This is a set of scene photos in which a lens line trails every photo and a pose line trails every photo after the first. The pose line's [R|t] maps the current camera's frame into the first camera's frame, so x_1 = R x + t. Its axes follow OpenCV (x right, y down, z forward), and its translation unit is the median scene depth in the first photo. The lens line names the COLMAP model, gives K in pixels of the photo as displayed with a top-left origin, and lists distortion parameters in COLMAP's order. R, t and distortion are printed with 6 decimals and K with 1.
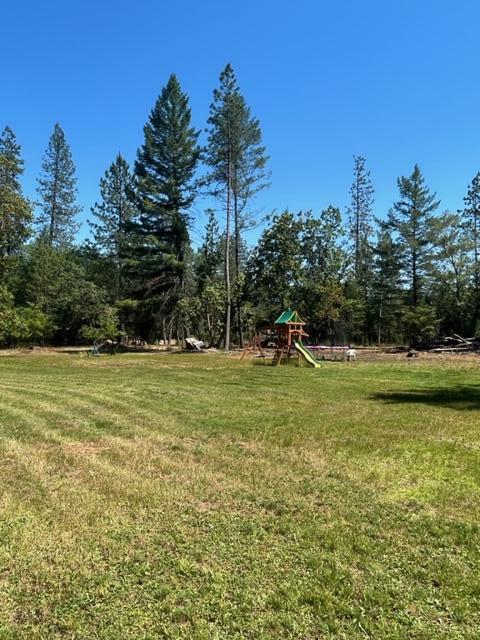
lens RADIAL K [[482.7, 0, 238.5], [0, 482.7, 317.8], [0, 0, 1]] dist [-0.001294, -0.010693]
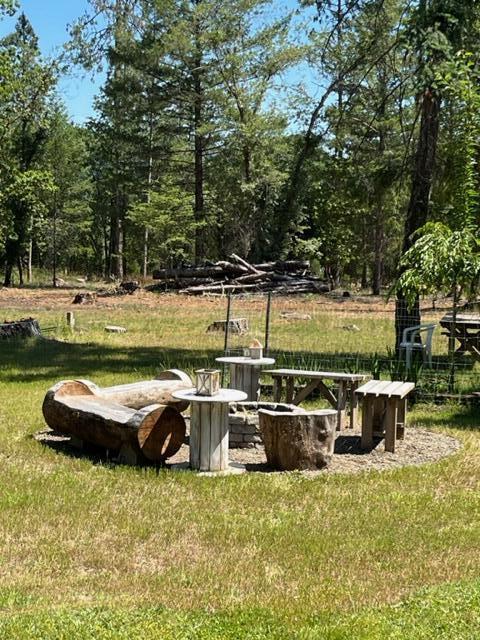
lens RADIAL K [[1317.0, 0, 225.6], [0, 1317.0, 316.9], [0, 0, 1]] dist [0.147964, 0.000000]
pose [[0.972480, -0.008933, 0.232814, 0.143572], [-0.010375, 0.996613, 0.081575, -0.007995], [-0.232754, -0.081745, 0.969094, -0.192784]]
